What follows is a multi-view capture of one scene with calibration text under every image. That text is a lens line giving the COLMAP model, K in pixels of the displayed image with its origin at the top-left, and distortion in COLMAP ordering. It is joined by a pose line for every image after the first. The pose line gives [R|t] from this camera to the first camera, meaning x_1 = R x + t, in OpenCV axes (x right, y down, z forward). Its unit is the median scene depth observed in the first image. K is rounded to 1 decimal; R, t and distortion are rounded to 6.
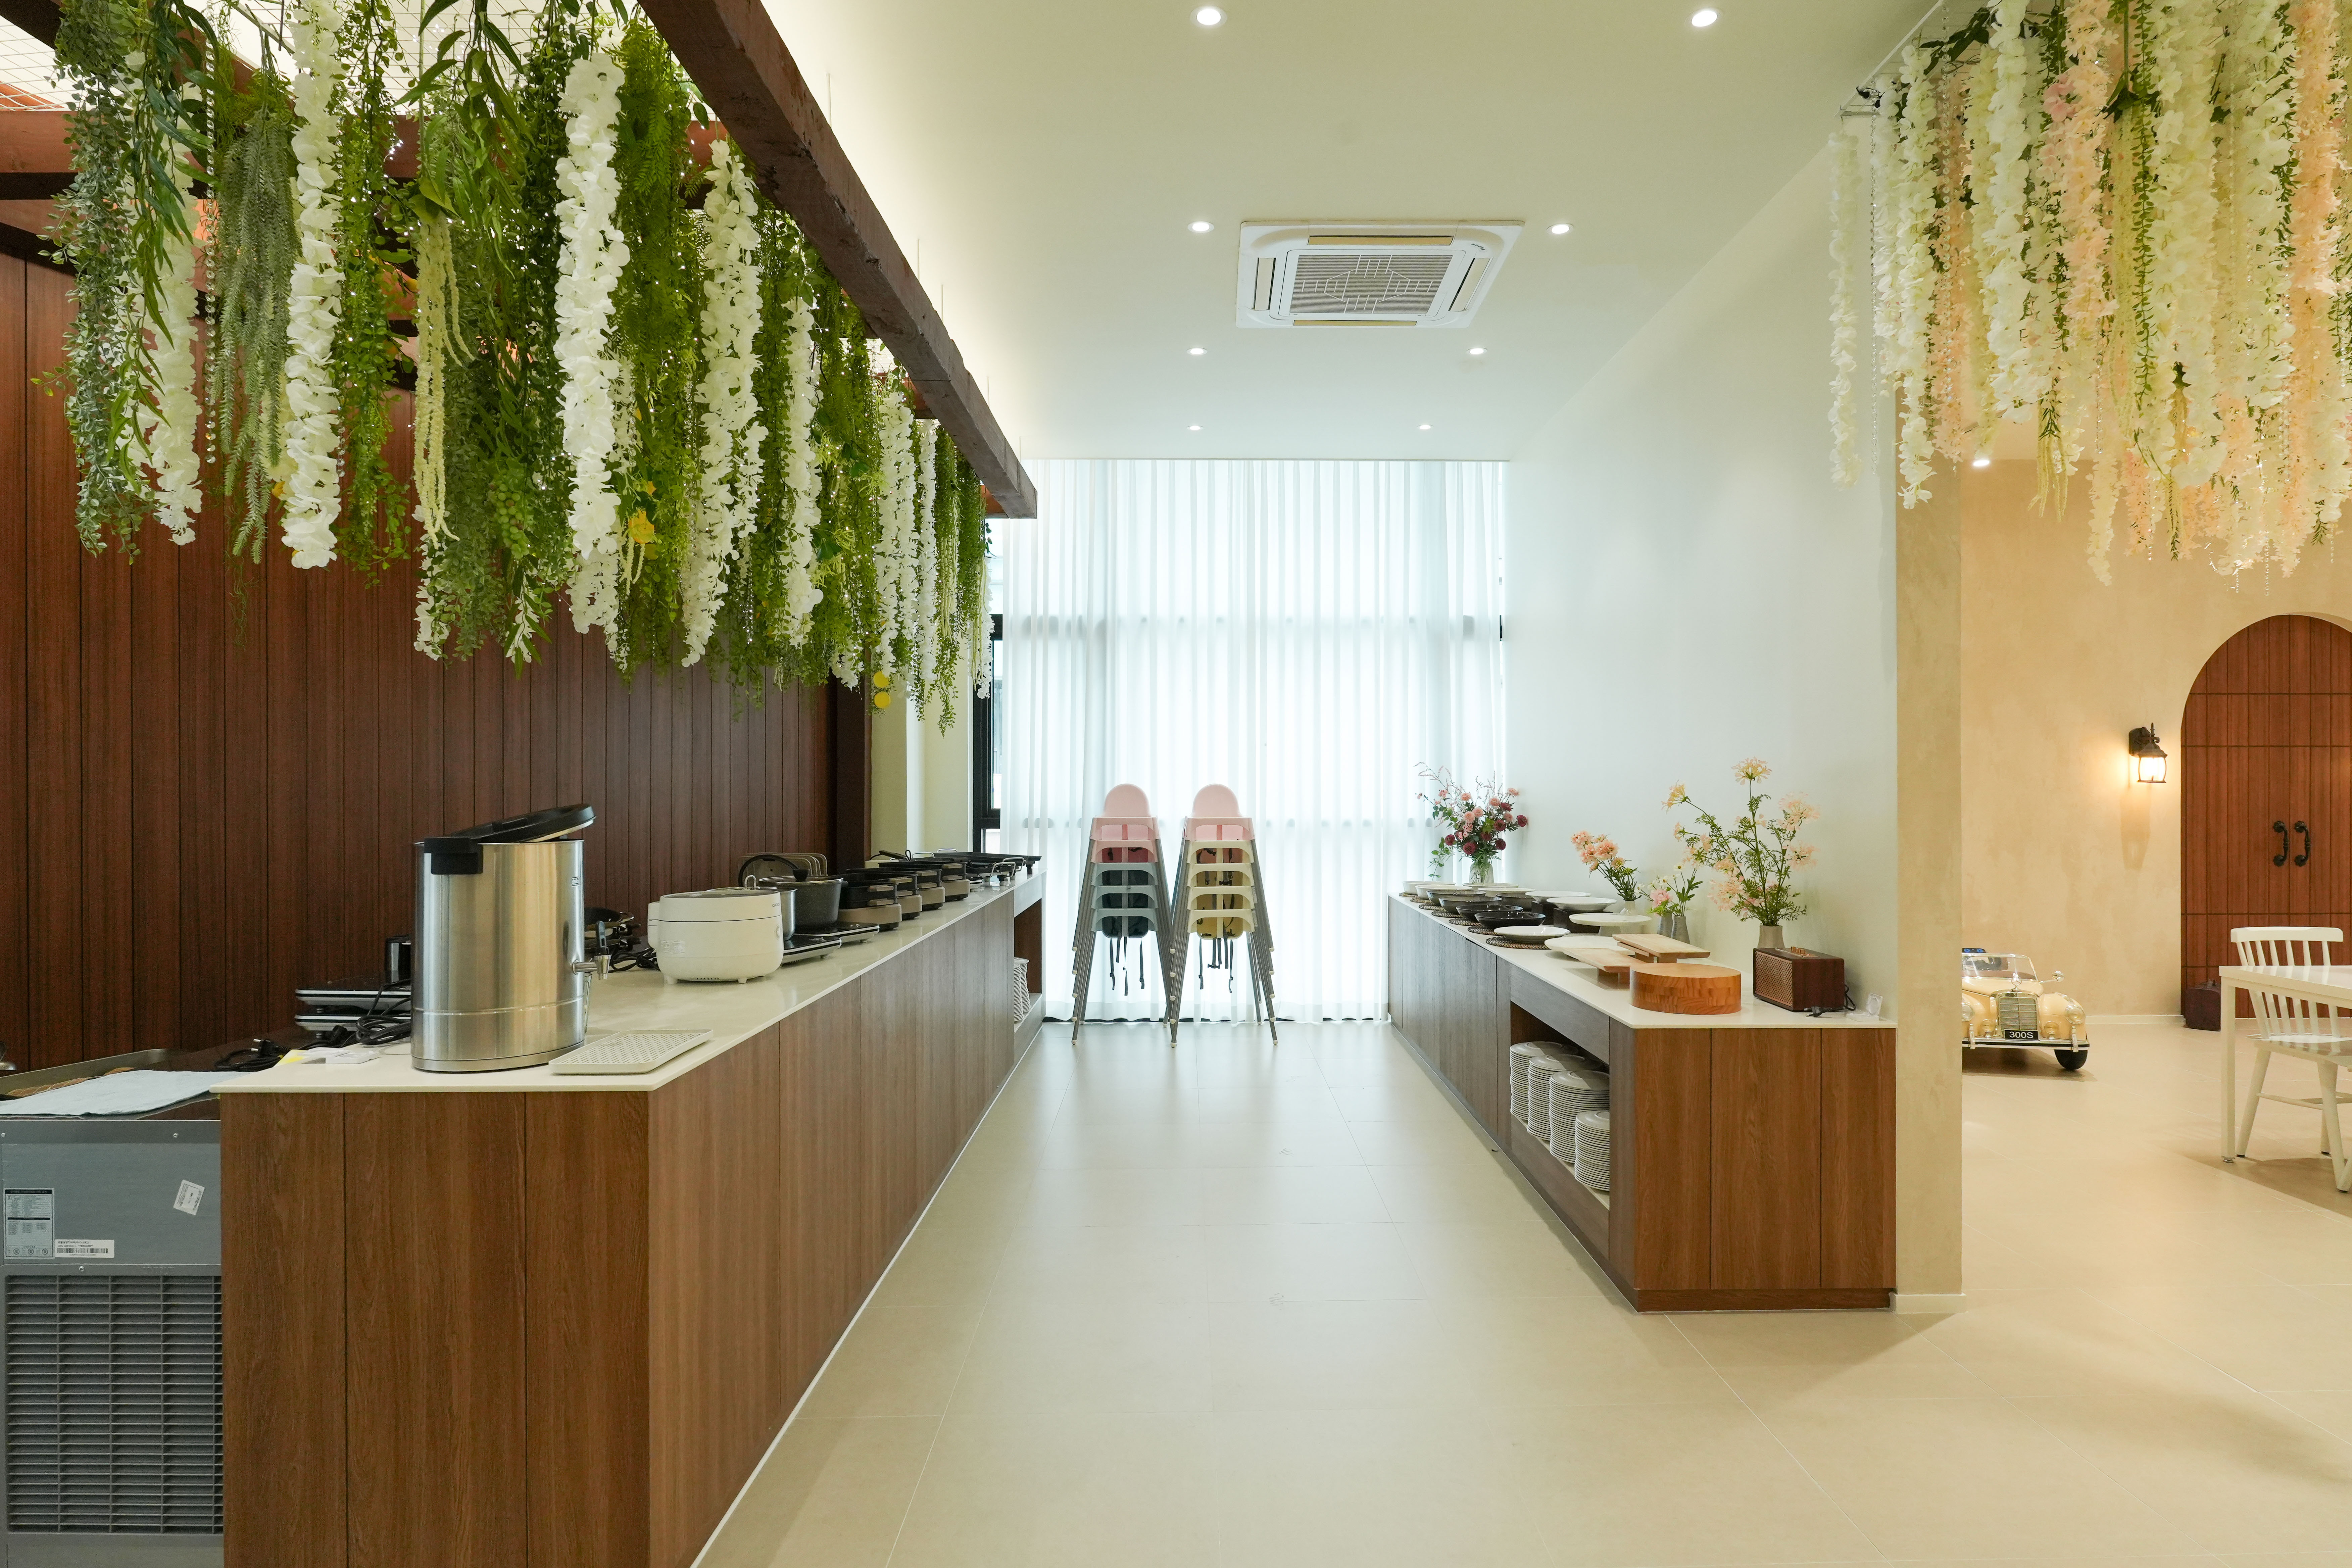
lens RADIAL K [[1293.5, 0, 1176.0], [0, 1293.5, 784.0], [0, 0, 1]] dist [-0.002217, -0.000798]
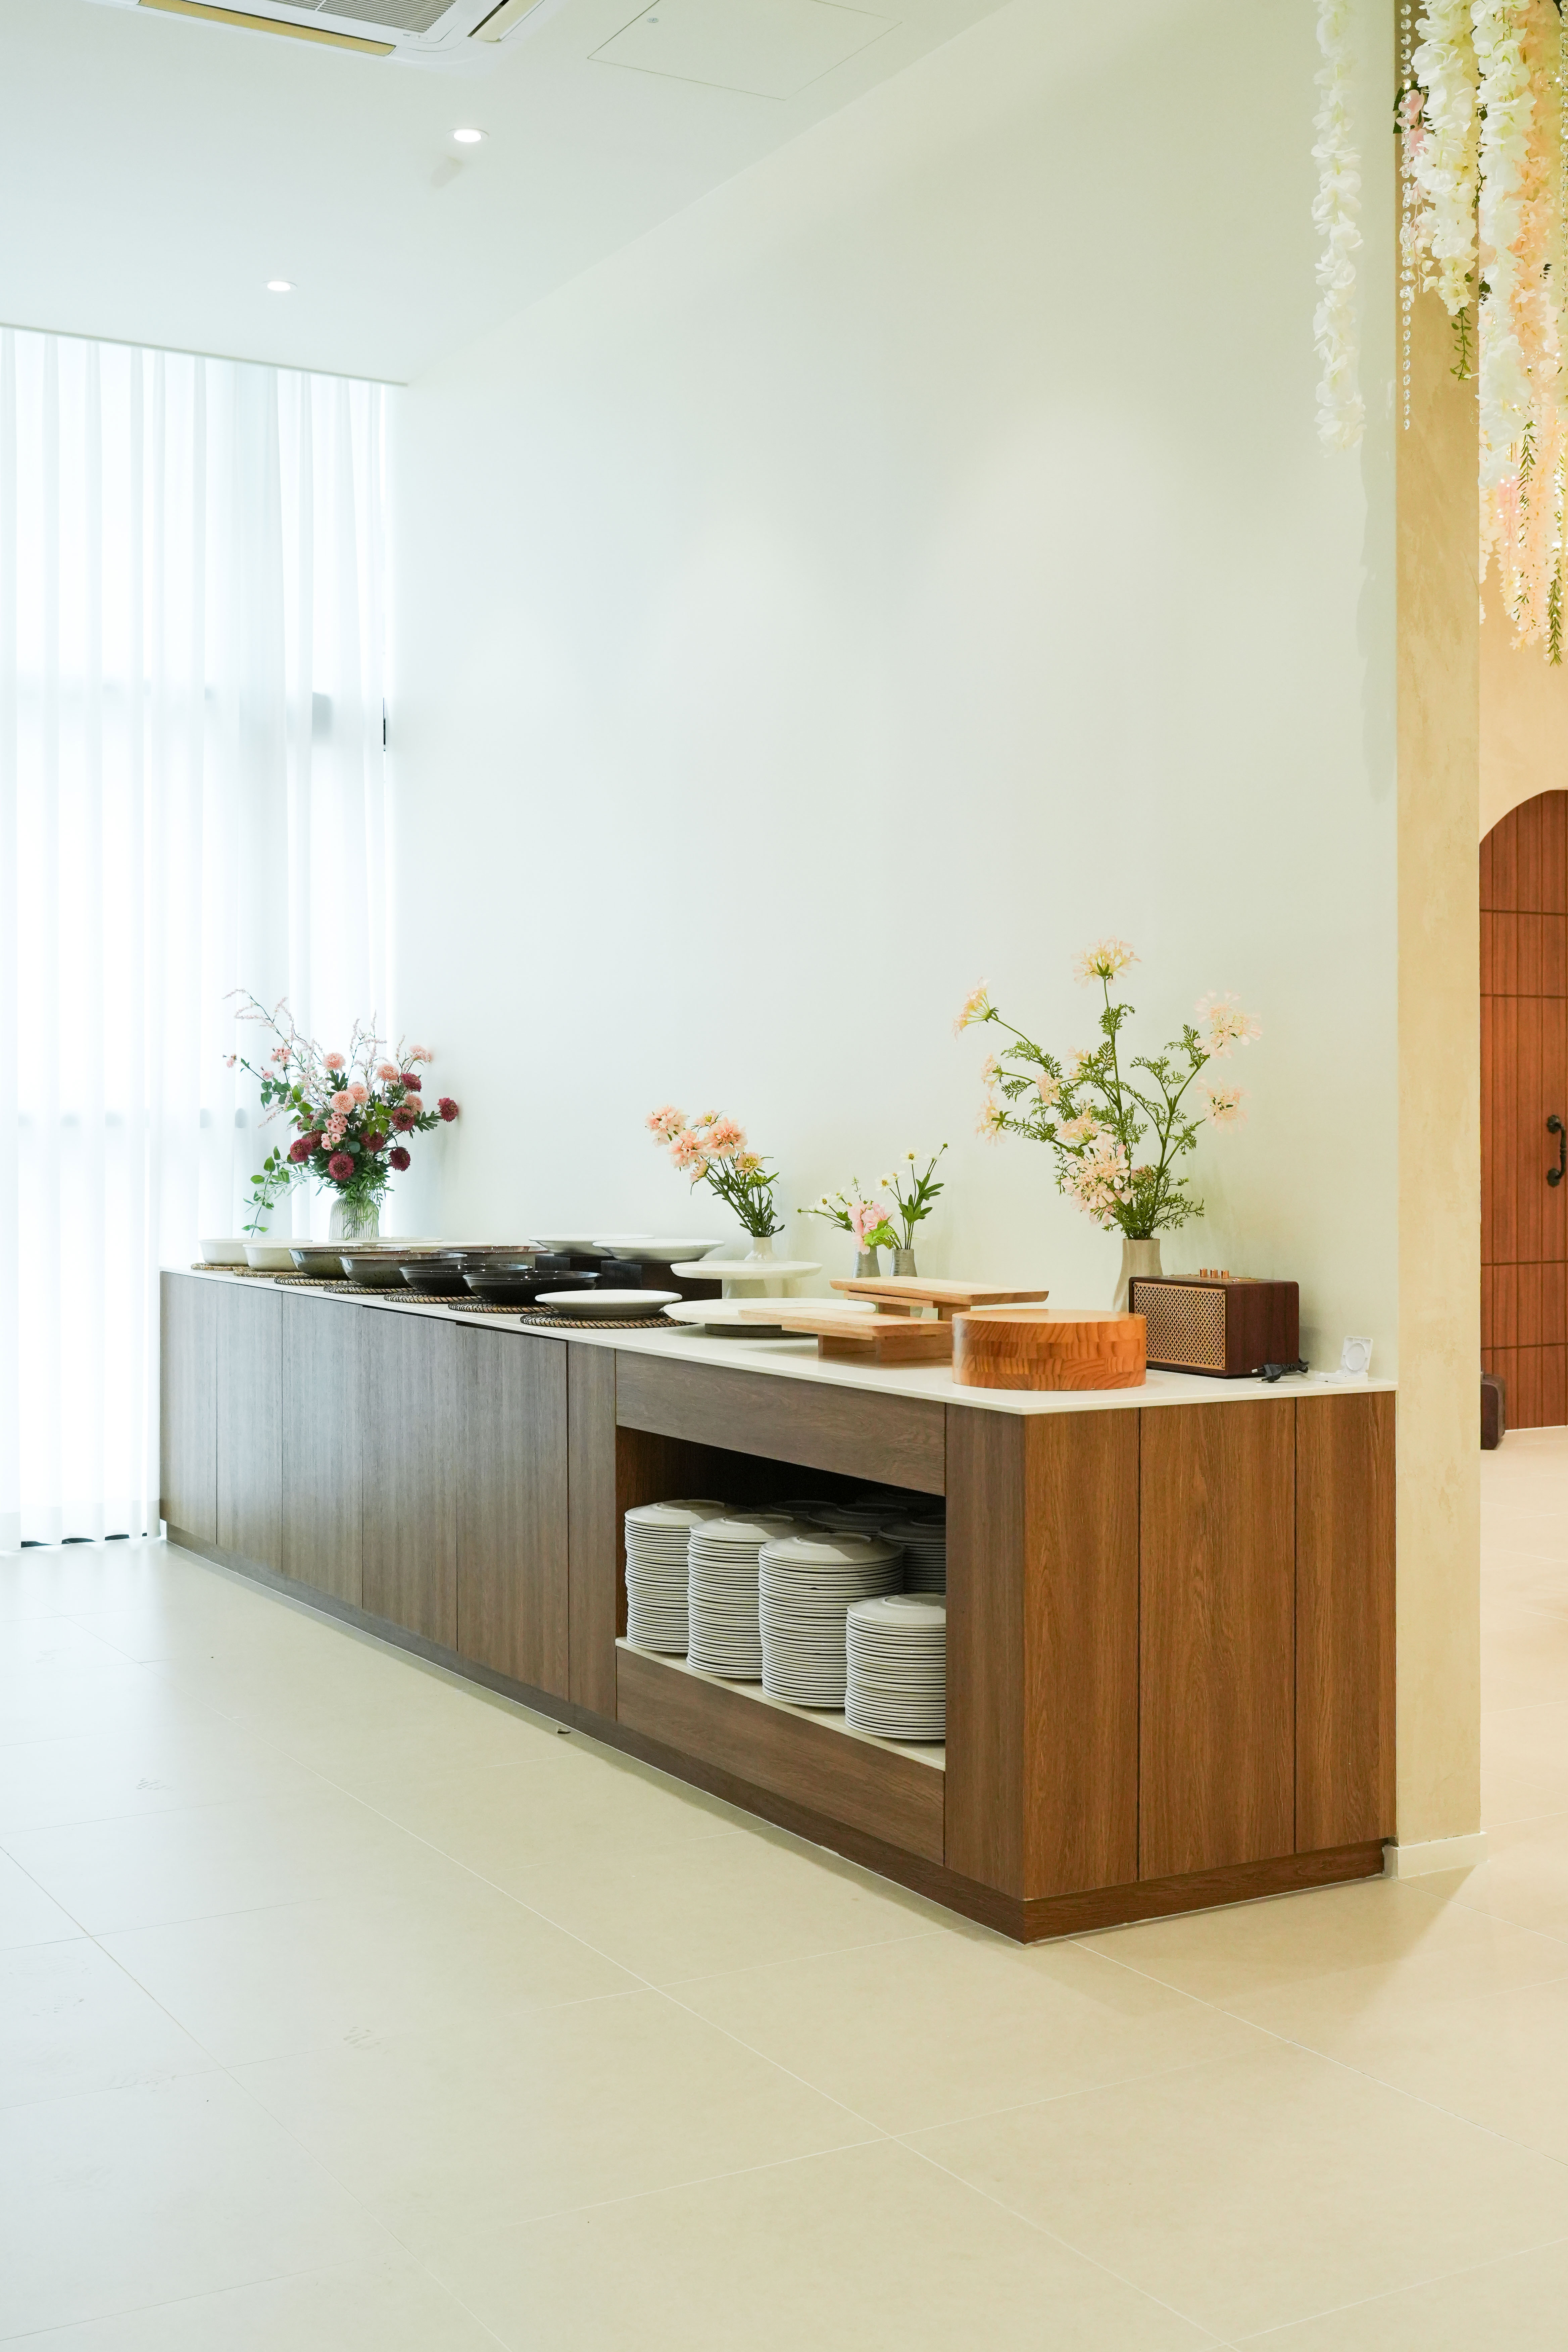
lens RADIAL K [[2687.6, 0, 780.2], [0, 2687.6, 1109.0], [0, 0, 1]] dist [-0.004372, 0.018204]
pose [[0.873191, 0.002426, 0.487373, -0.173164], [-0.002413, 0.999997, -0.000656, 0.039684], [-0.487373, -0.000603, 0.873194, 0.048335]]
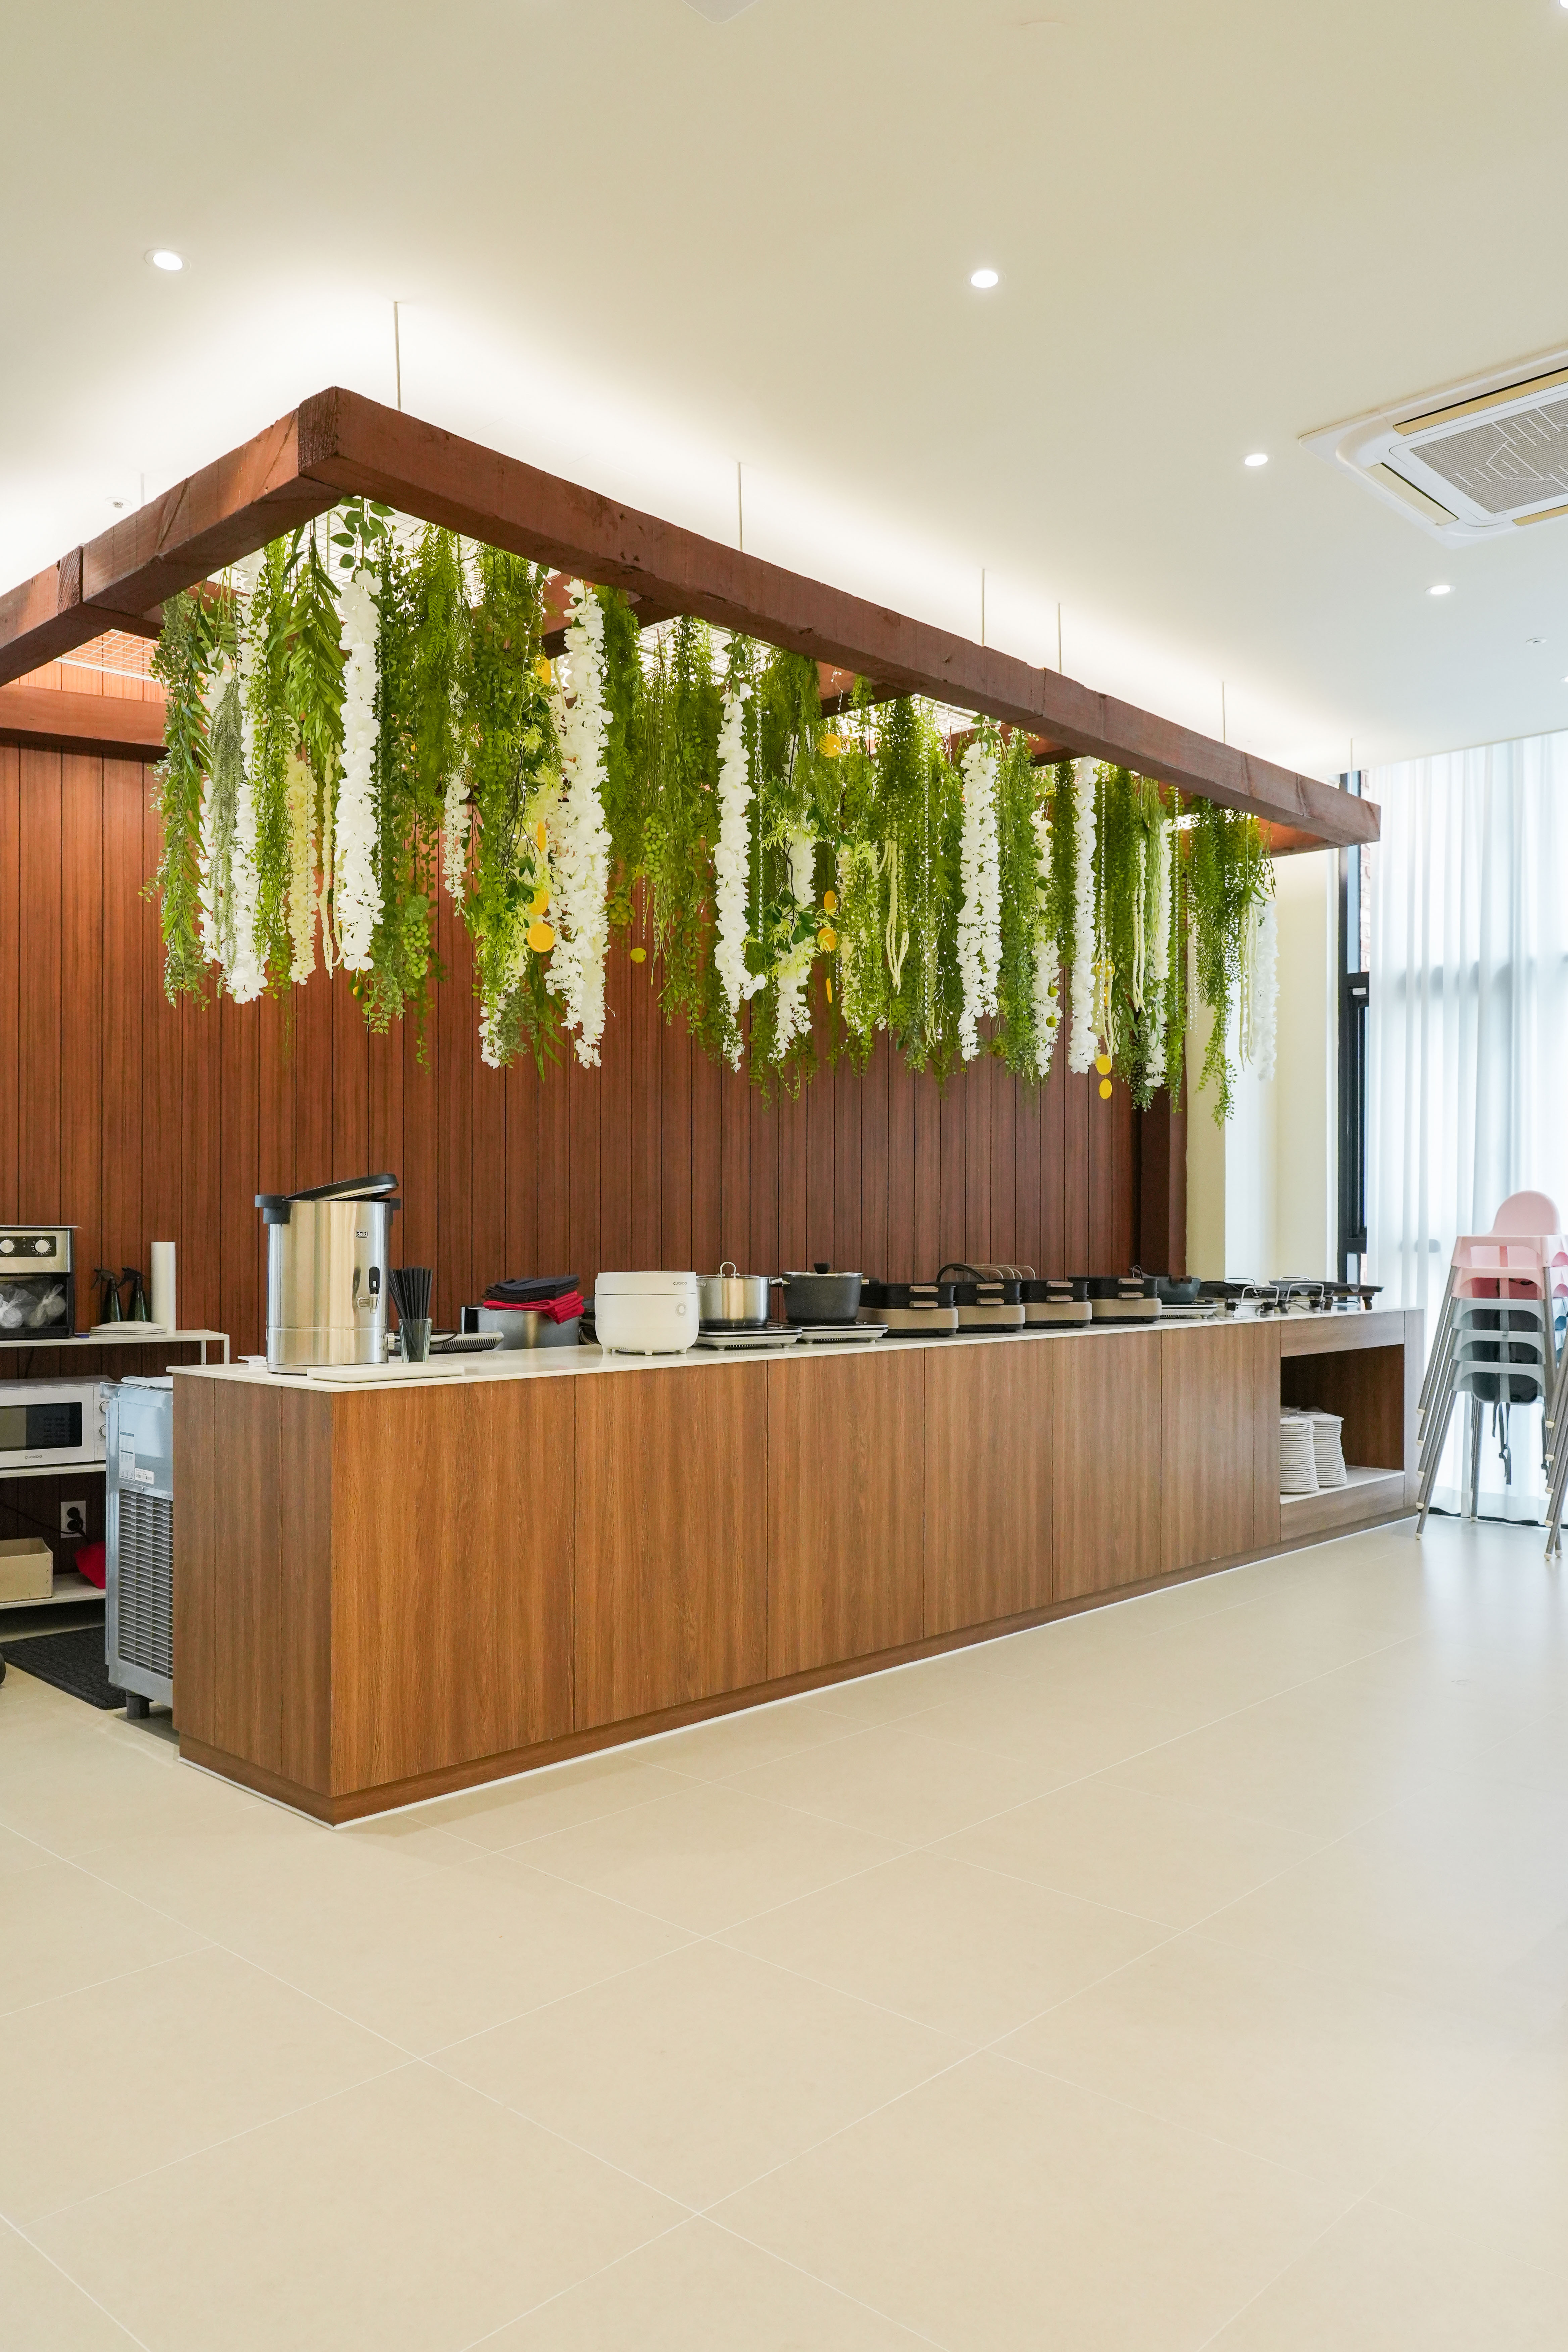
lens RADIAL K [[1730.8, 0, 780.9], [0, 1730.8, 1228.5], [0, 0, 1]] dist [-0.003869, -0.001473]
pose [[0.710299, 0.001832, -0.703898, 0.439679], [-0.004053, 0.999991, -0.001487, 0.030802], [0.703889, 0.003909, 0.710300, 0.041570]]
